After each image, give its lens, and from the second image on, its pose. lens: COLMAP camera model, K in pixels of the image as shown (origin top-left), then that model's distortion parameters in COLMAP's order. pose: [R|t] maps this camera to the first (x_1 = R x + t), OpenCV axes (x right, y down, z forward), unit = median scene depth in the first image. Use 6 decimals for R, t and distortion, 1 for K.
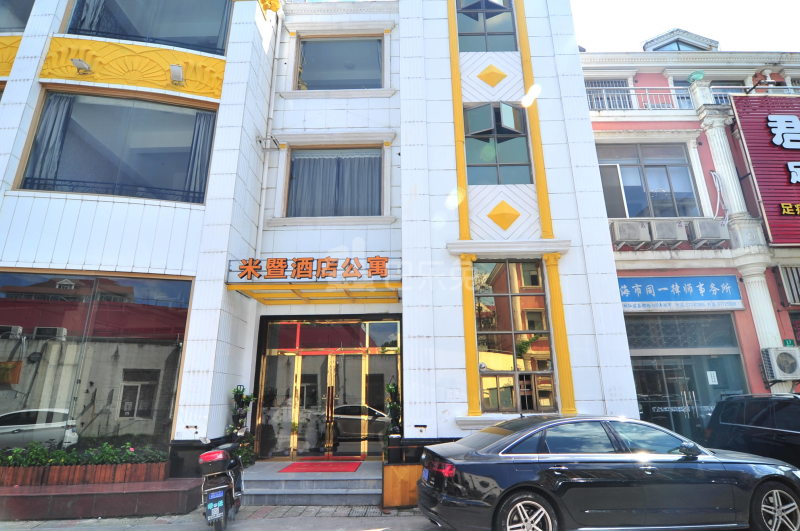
lens RADIAL K [[430.2, 0, 400.0], [0, 430.2, 265.5], [0, 0, 1]] dist [-0.004142, -0.000832]
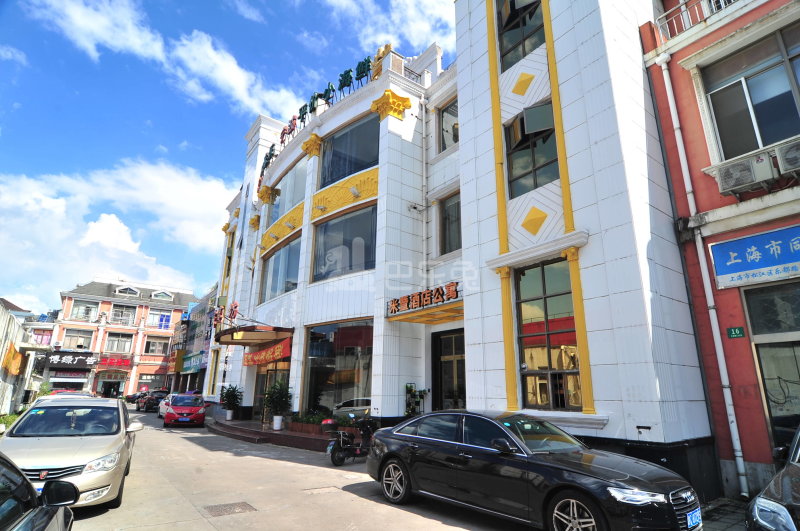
lens RADIAL K [[430.2, 0, 400.0], [0, 430.2, 265.5], [0, 0, 1]] dist [-0.004142, -0.000832]
pose [[0.601864, -0.211884, -0.769977, 0.818058], [0.217824, 0.971158, -0.096980, 0.018925], [0.768318, -0.109351, 0.630658, 0.084950]]
